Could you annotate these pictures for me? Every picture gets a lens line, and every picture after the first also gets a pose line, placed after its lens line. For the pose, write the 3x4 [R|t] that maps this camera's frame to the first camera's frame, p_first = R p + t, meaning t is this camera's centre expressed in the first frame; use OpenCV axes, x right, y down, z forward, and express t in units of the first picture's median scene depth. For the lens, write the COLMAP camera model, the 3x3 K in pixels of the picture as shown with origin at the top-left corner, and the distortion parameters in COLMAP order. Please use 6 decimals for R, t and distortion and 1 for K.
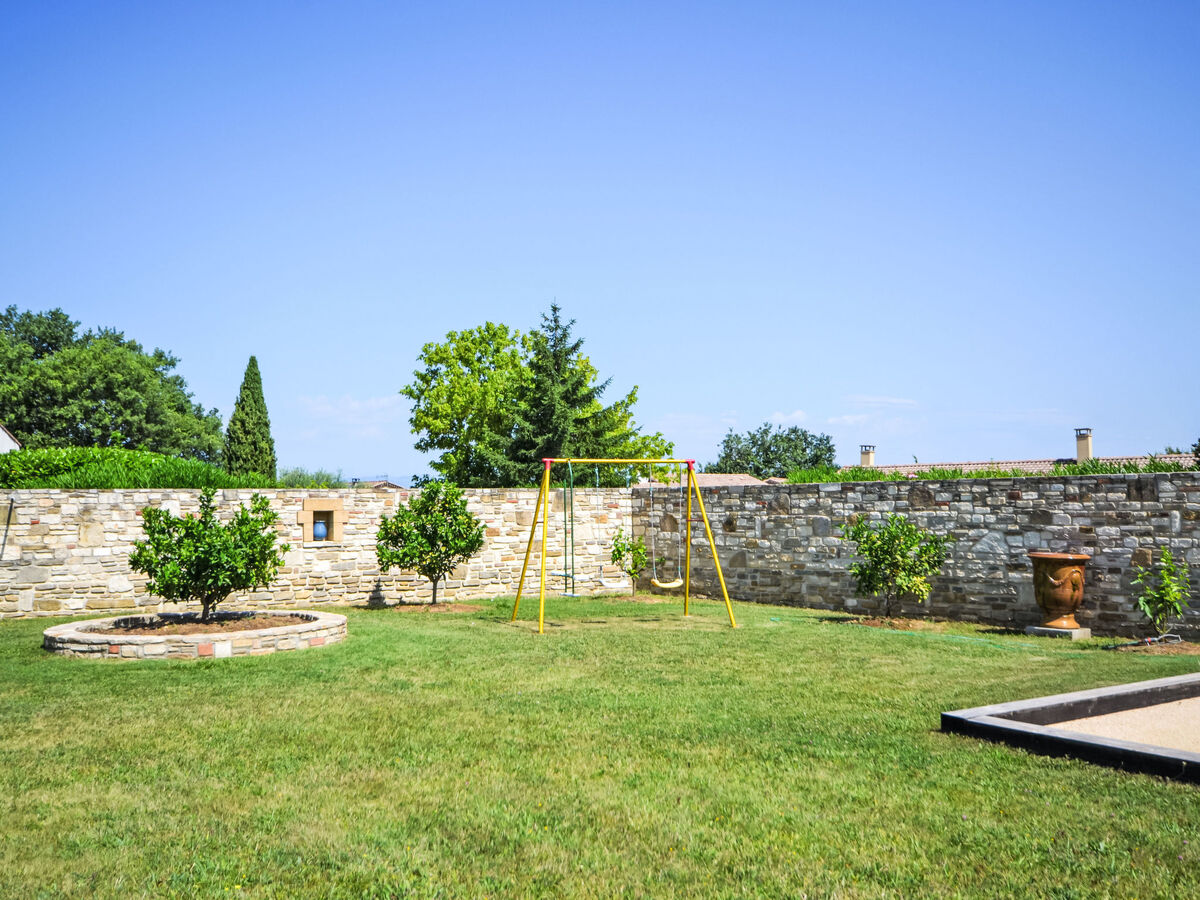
lens RADIAL K [[1154.6, 0, 562.9], [0, 1154.6, 445.0], [0, 0, 1]] dist [0.009826, 0.095396]
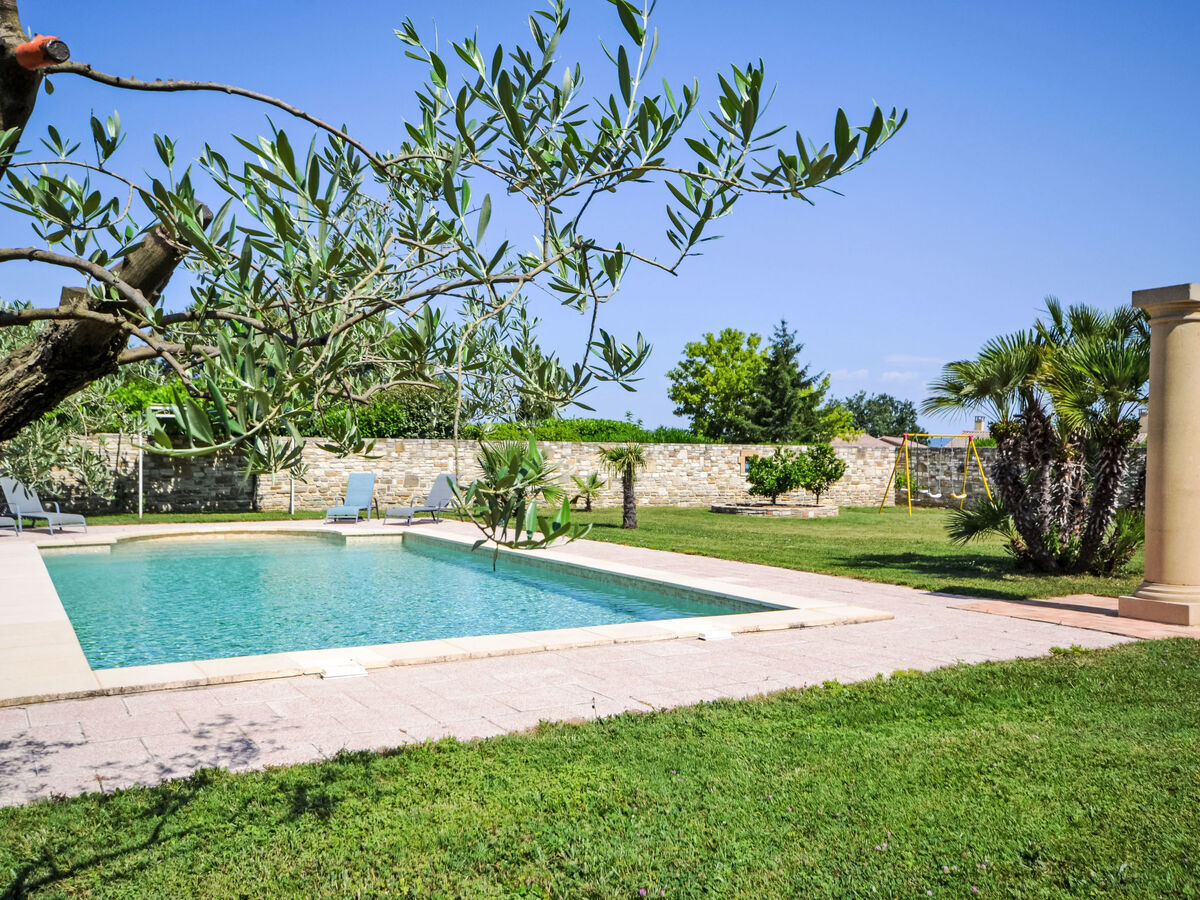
lens RADIAL K [[1154.6, 0, 562.9], [0, 1154.6, 445.0], [0, 0, 1]] dist [0.009826, 0.095396]
pose [[0.999784, 0.020251, -0.004713, -0.285980], [-0.020013, 0.998742, 0.045983, -0.024088], [0.005639, -0.045879, 0.998931, -0.499752]]
